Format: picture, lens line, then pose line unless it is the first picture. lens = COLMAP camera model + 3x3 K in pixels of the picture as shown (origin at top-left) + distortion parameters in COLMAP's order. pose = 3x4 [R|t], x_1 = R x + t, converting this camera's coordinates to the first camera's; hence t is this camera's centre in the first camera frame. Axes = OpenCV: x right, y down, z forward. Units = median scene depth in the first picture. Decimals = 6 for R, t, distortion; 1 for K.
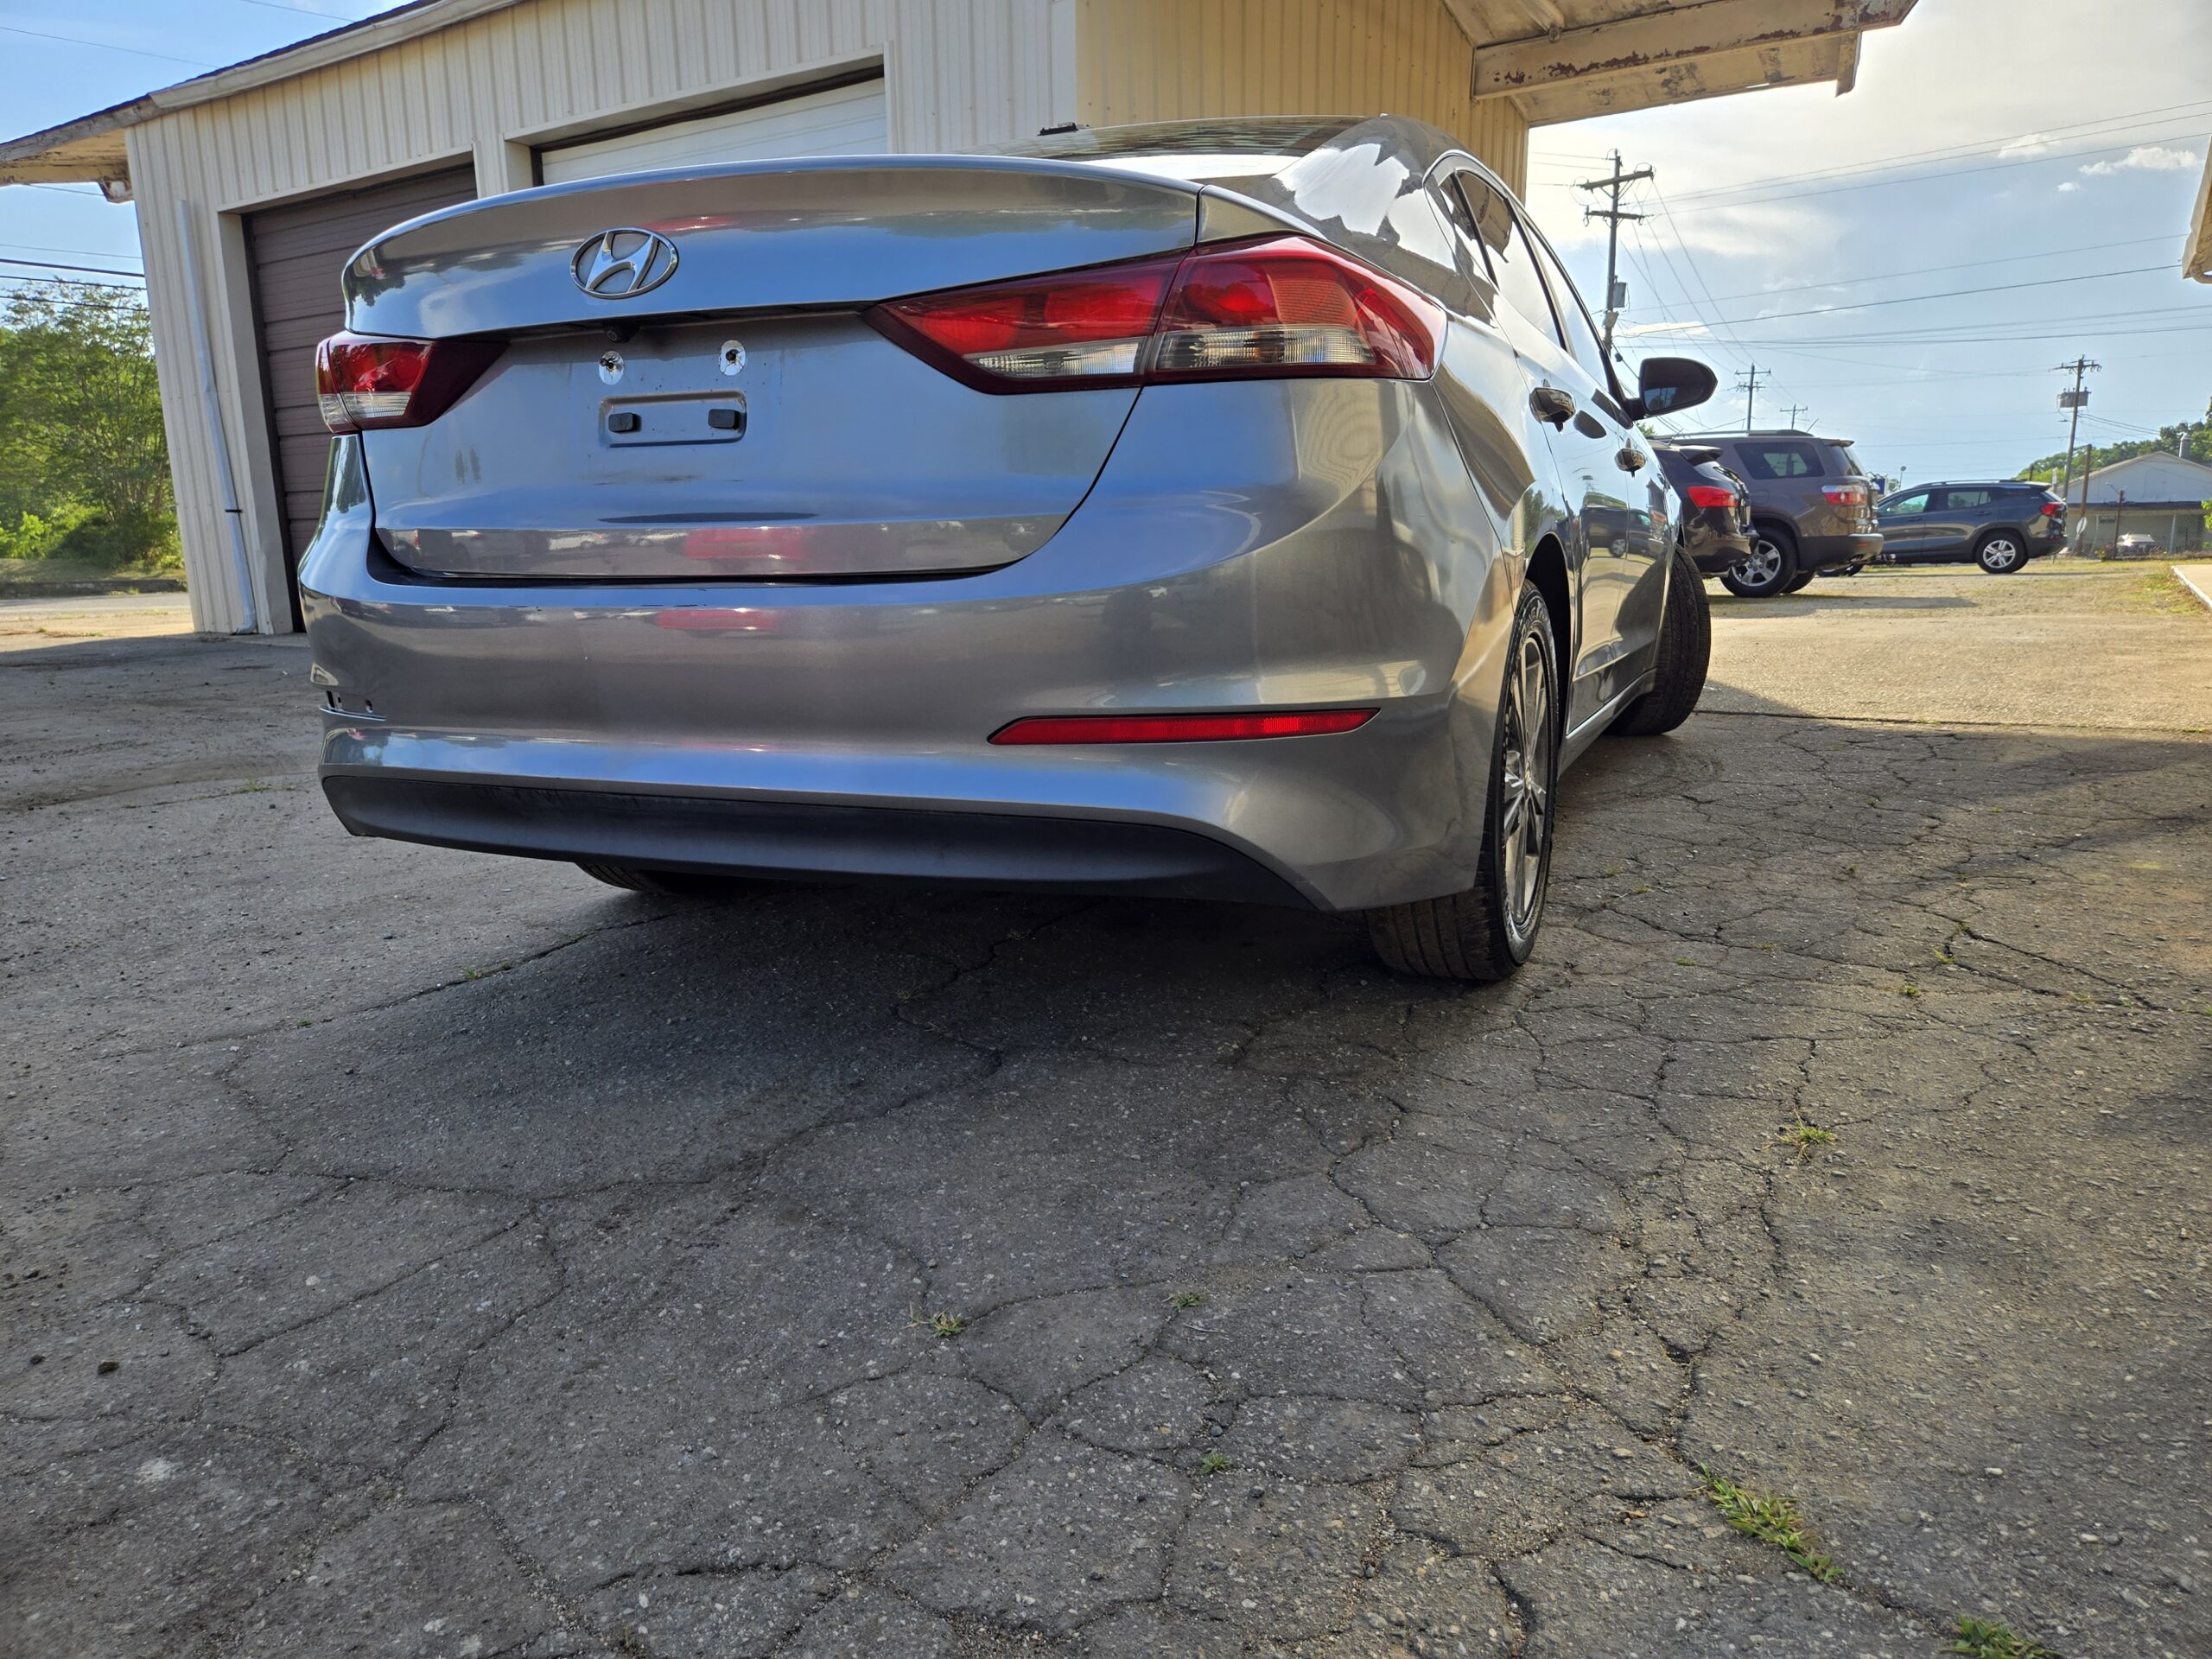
lens RADIAL K [[1509.3, 0, 1104.0], [0, 1509.3, 855.4], [0, 0, 1]] dist [0.058561, -0.053524]
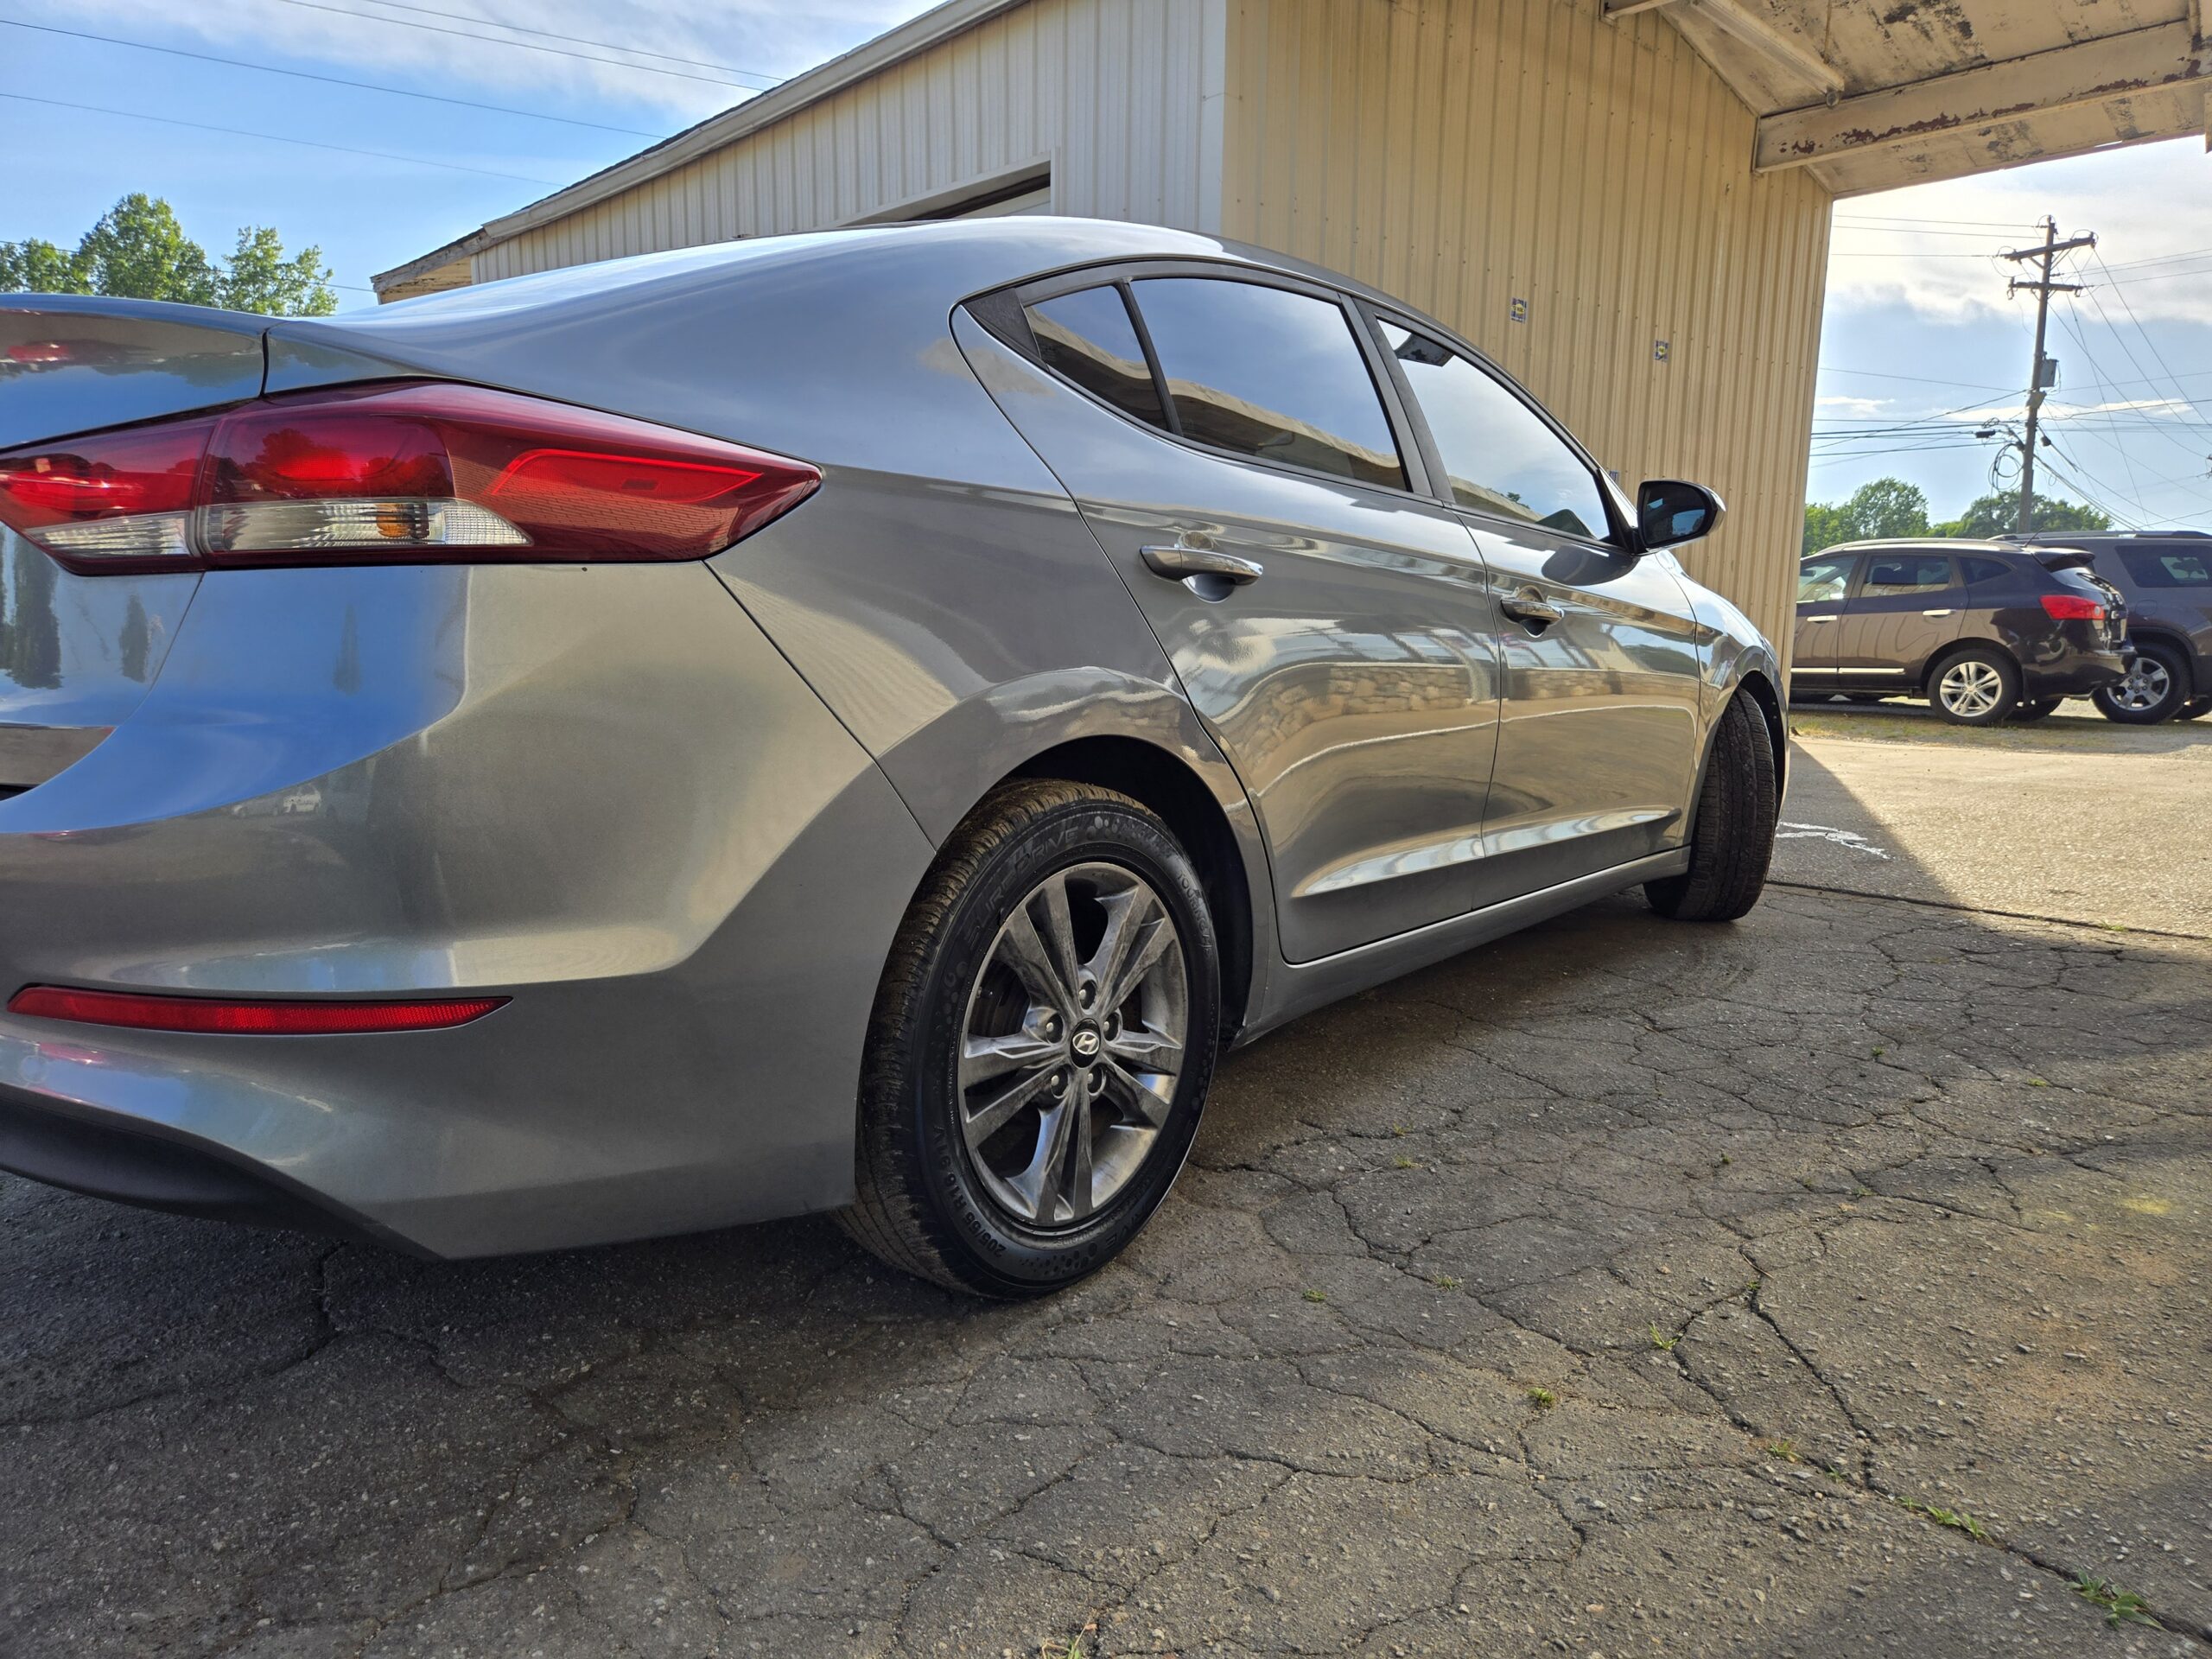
lens RADIAL K [[1509.3, 0, 1104.0], [0, 1509.3, 855.4], [0, 0, 1]] dist [0.058561, -0.053524]
pose [[0.970173, 0.058771, -0.235182, 0.107017], [-0.070878, 0.996542, -0.043354, -0.025926], [0.231821, 0.058730, 0.970984, 0.055263]]
